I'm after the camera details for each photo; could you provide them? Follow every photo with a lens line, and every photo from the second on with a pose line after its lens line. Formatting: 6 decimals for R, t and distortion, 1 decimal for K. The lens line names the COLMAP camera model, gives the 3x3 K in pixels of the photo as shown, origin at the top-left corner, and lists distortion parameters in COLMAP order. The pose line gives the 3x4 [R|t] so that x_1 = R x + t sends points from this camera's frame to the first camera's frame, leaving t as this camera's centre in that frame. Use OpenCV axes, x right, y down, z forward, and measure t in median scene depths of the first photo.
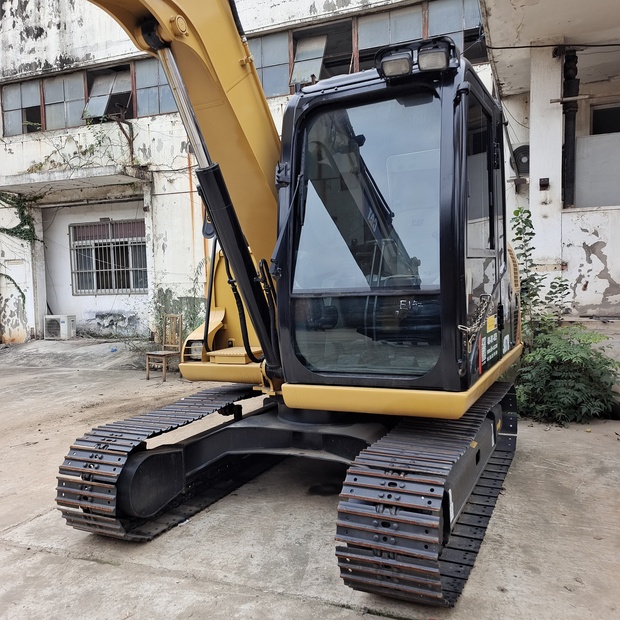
lens RADIAL K [[559.6, 0, 314.0], [0, 559.6, 312.7], [0, 0, 1]] dist [0.040285, -0.006975]
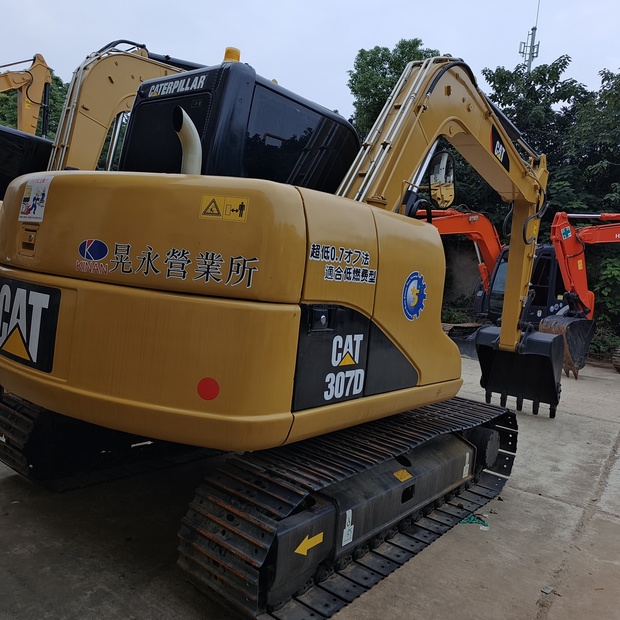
lens RADIAL K [[559.6, 0, 308.9], [0, 559.6, 313.0], [0, 0, 1]] dist [0.040285, -0.006975]
pose [[-0.973241, -0.079553, 0.215577, -0.224090], [-0.053449, 0.990801, 0.124326, -0.101252], [-0.223485, 0.109477, -0.968540, 2.106789]]
